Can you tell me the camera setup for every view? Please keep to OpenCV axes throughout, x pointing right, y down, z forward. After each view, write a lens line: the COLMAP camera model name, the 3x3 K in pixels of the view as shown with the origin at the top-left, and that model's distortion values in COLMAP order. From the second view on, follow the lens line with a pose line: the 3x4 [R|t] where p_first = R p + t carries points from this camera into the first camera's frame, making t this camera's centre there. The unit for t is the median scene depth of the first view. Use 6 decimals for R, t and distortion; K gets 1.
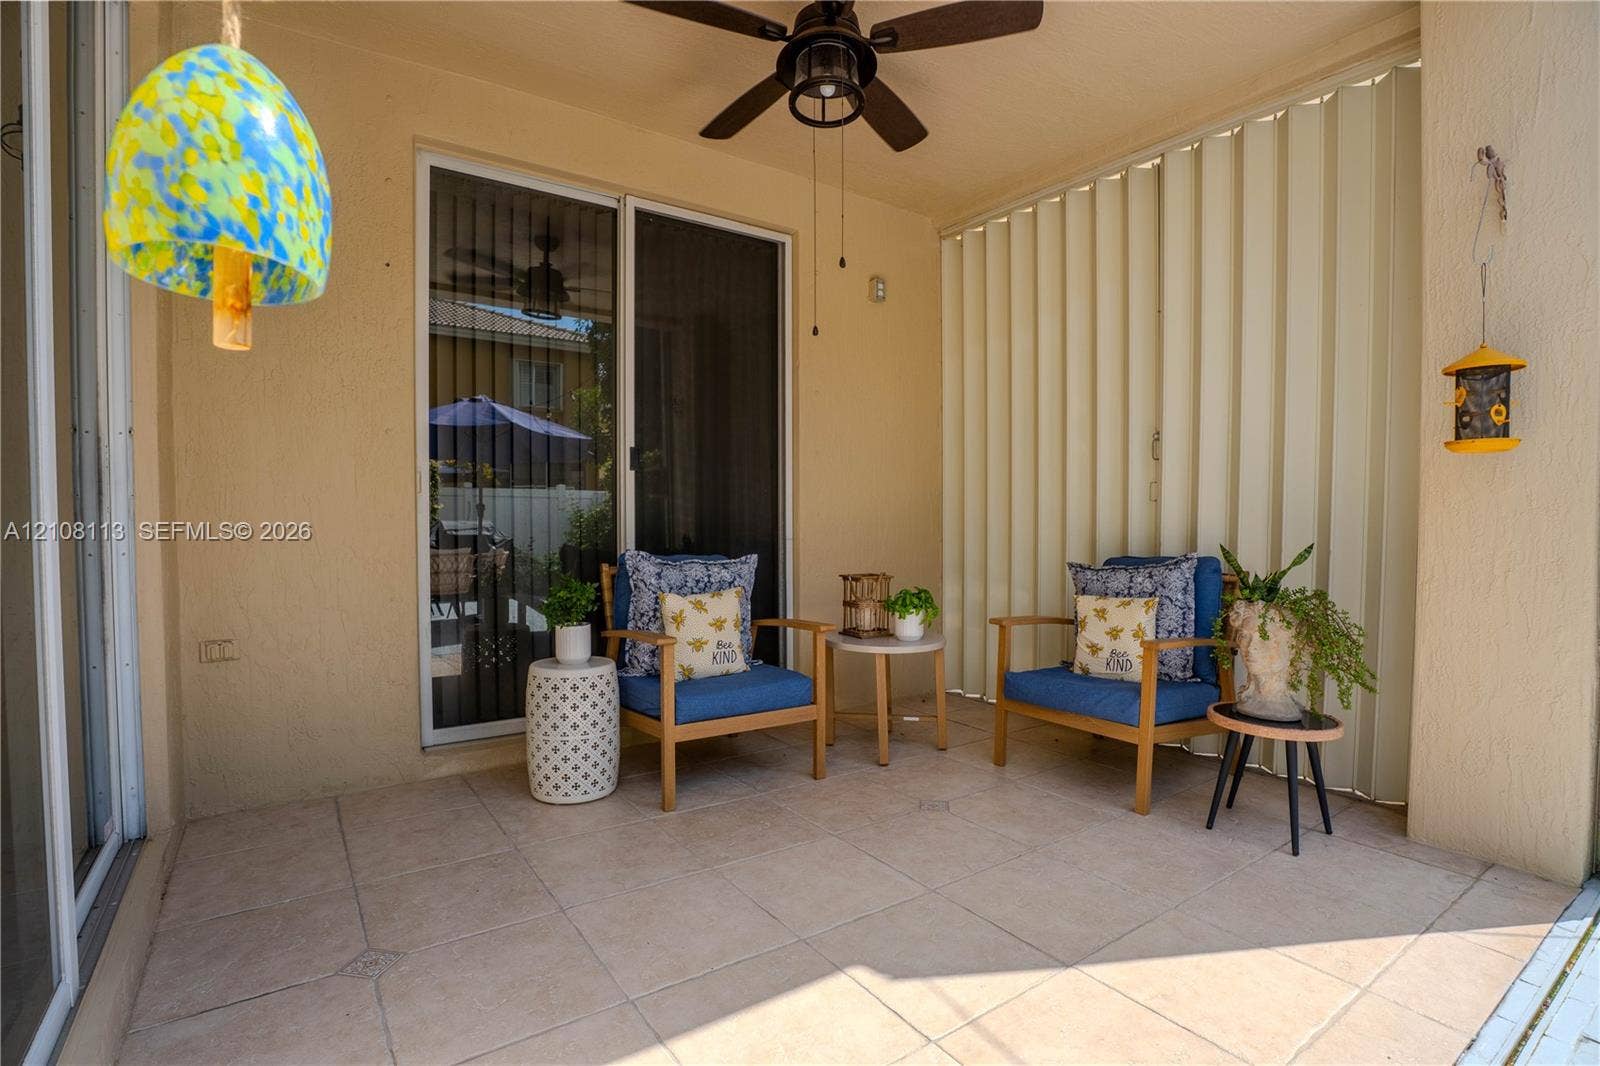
lens RADIAL K [[773.3, 0, 800.0], [0, 773.3, 533.0], [0, 0, 1]] dist [-0.059962, 0.019884]
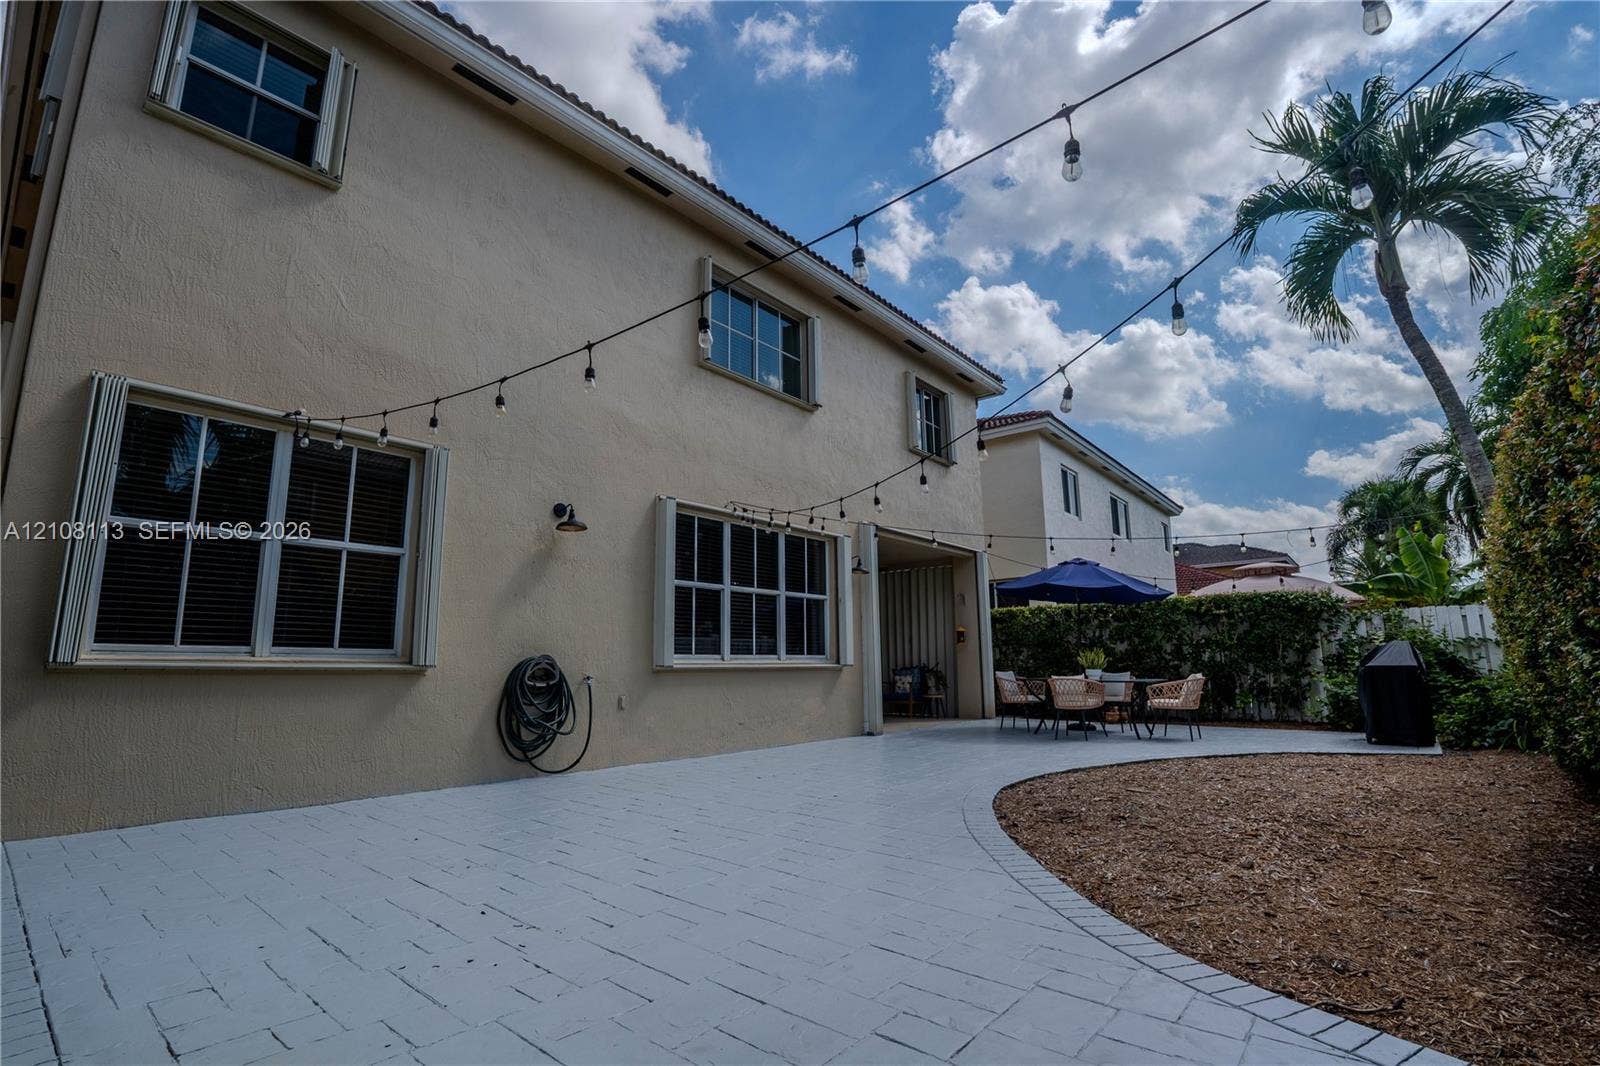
lens RADIAL K [[704.3, 0, 796.6], [0, 704.3, 536.3], [0, 0, 1]] dist [-0.071384, 0.014722]
pose [[0.953423, 0.046786, 0.297987, -1.450783], [0.014506, 0.979643, -0.200223, 0.098160], [-0.301289, 0.195220, 0.933335, -2.810153]]
